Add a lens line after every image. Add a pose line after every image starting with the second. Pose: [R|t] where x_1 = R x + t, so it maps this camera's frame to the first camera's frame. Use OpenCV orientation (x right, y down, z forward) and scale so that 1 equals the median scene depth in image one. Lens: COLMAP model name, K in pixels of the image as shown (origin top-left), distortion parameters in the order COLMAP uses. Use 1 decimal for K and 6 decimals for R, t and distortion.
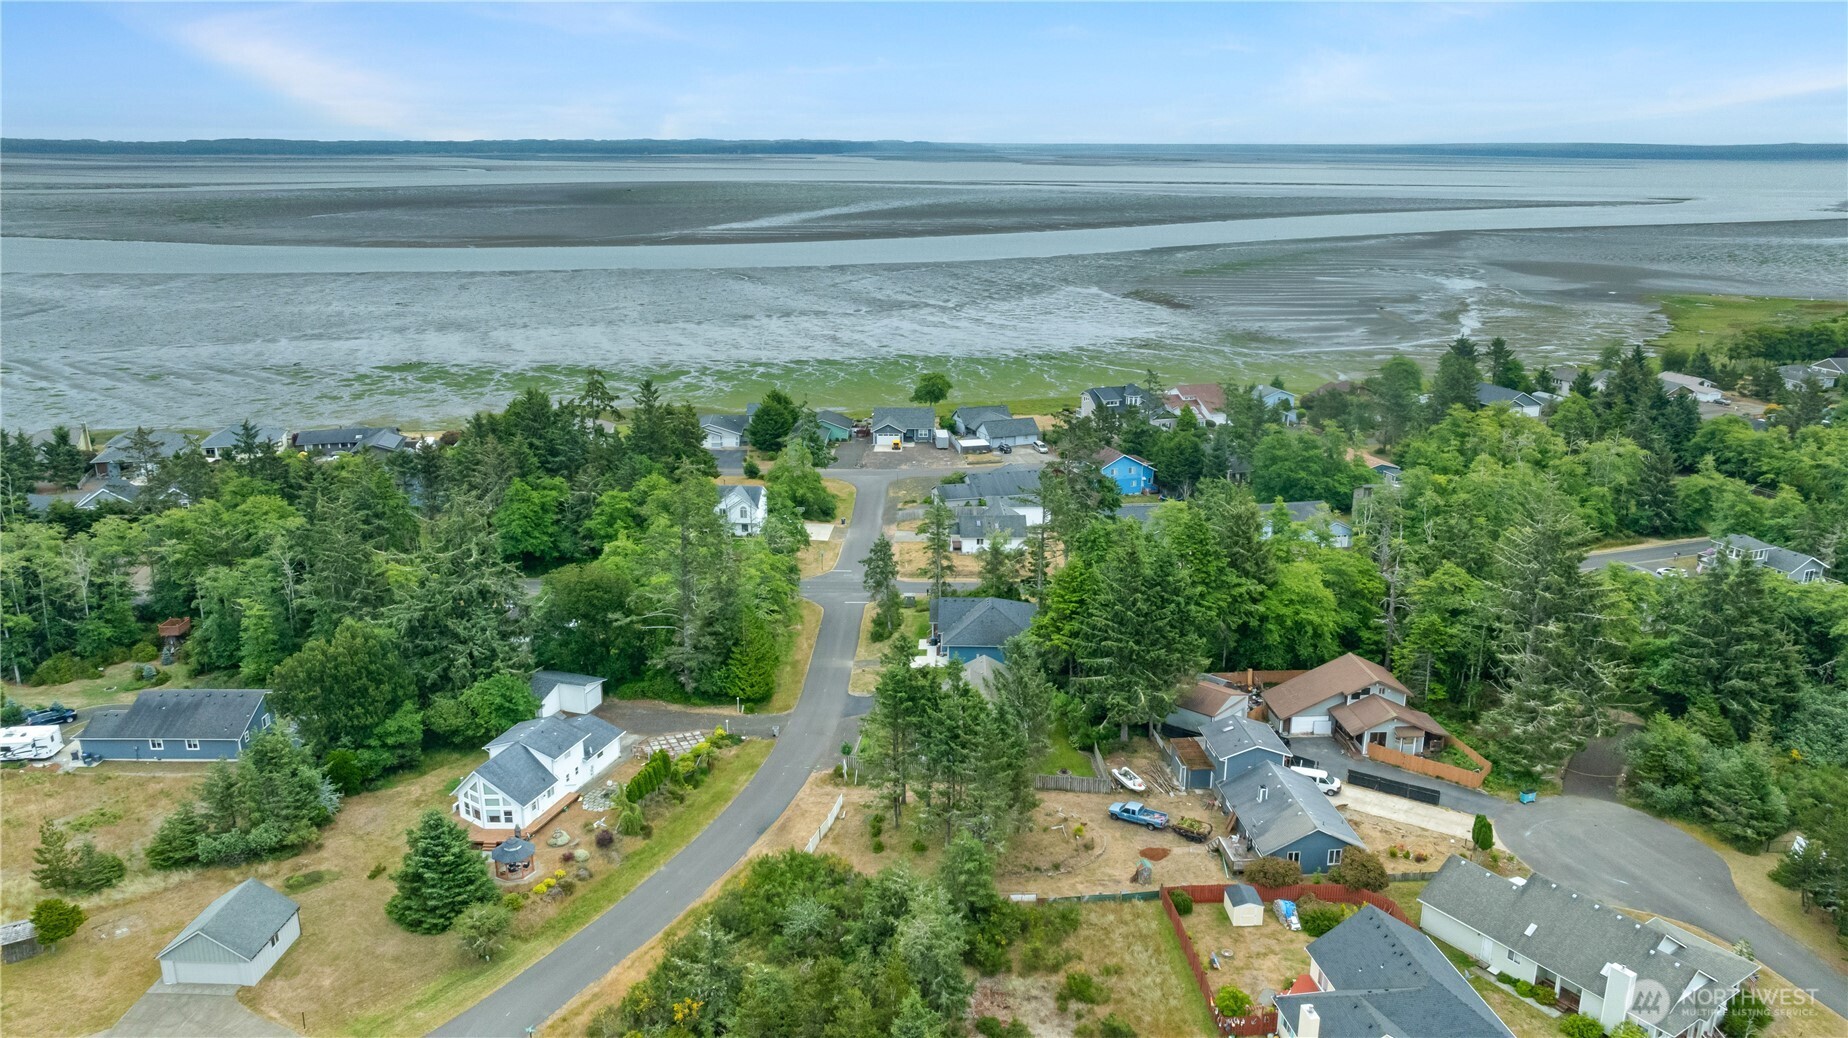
lens RADIAL K [[1300.1, 0, 926.7], [0, 1300.1, 517.1], [0, 0, 1]] dist [-0.036262, 0.034766]
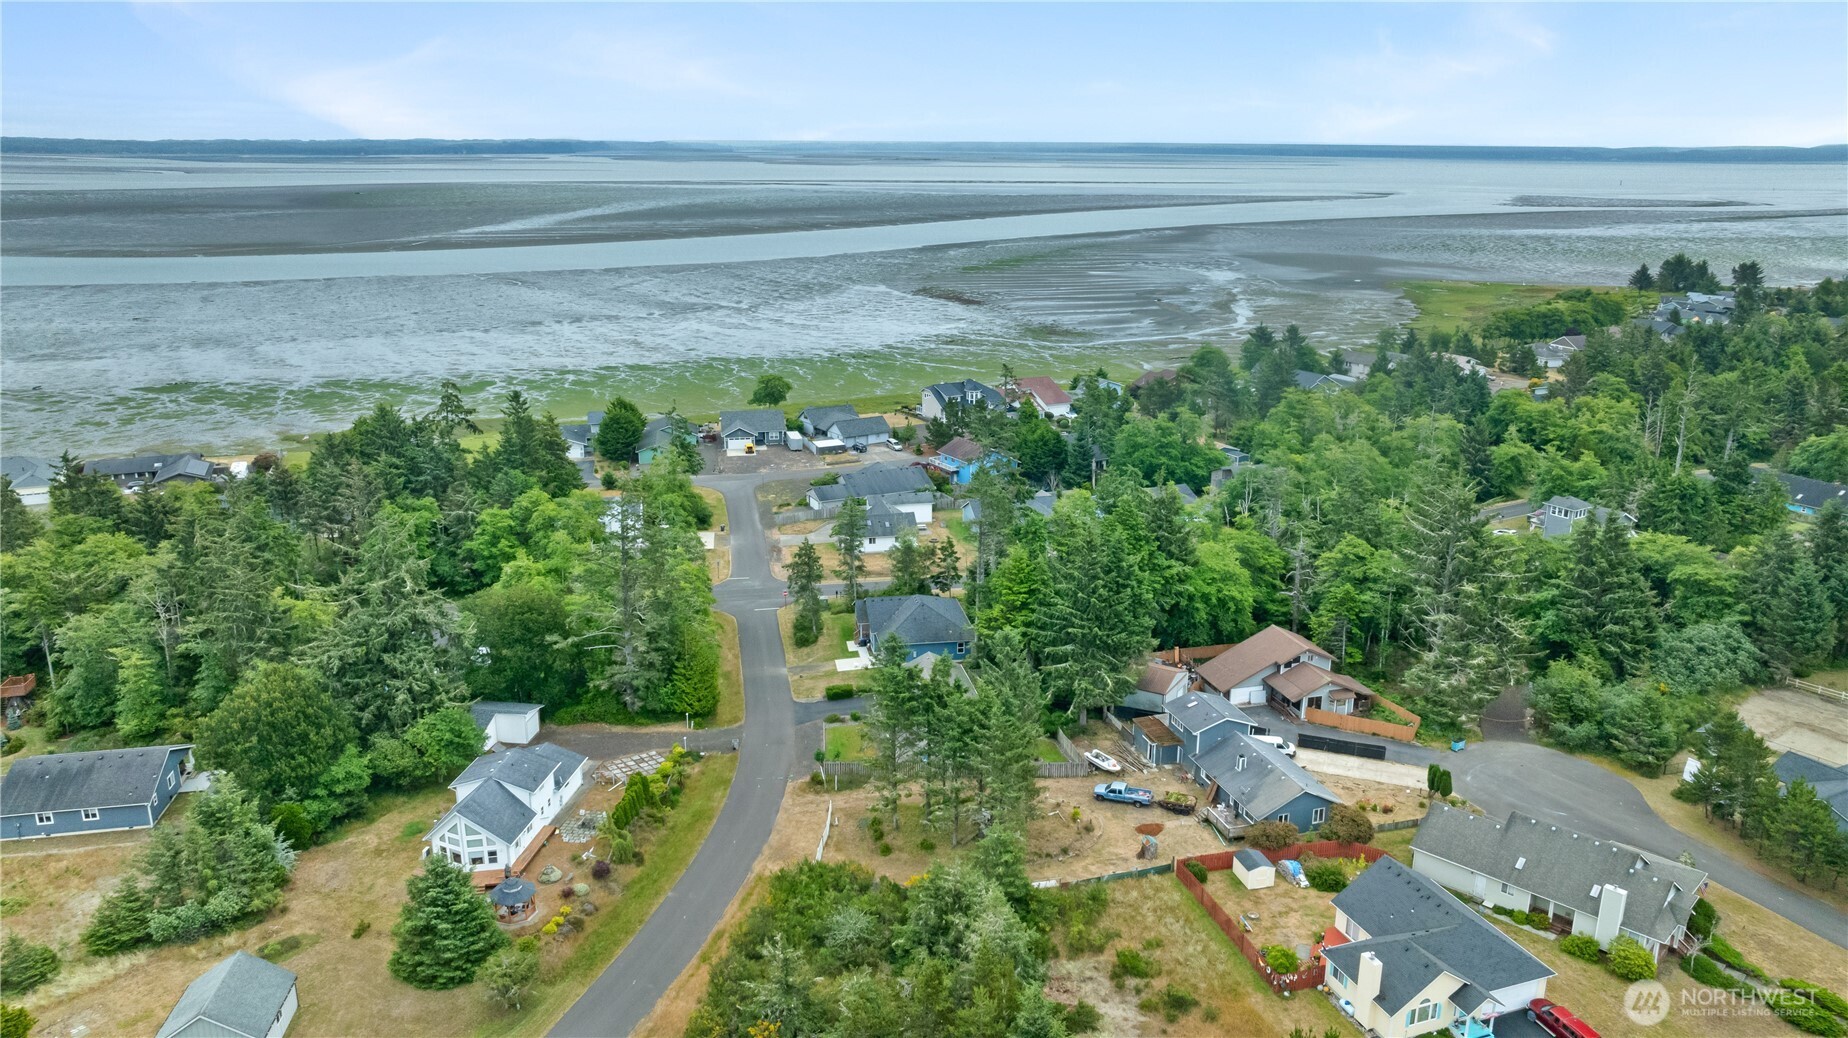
lens RADIAL K [[1300.1, 0, 925.4], [0, 1300.1, 513.0], [0, 0, 1]] dist [-0.036262, 0.034766]
pose [[0.980857, -0.051692, 0.187743, -0.143568], [0.052184, 0.998635, 0.002326, -0.003674], [-0.187607, 0.007515, 0.982215, 0.010971]]
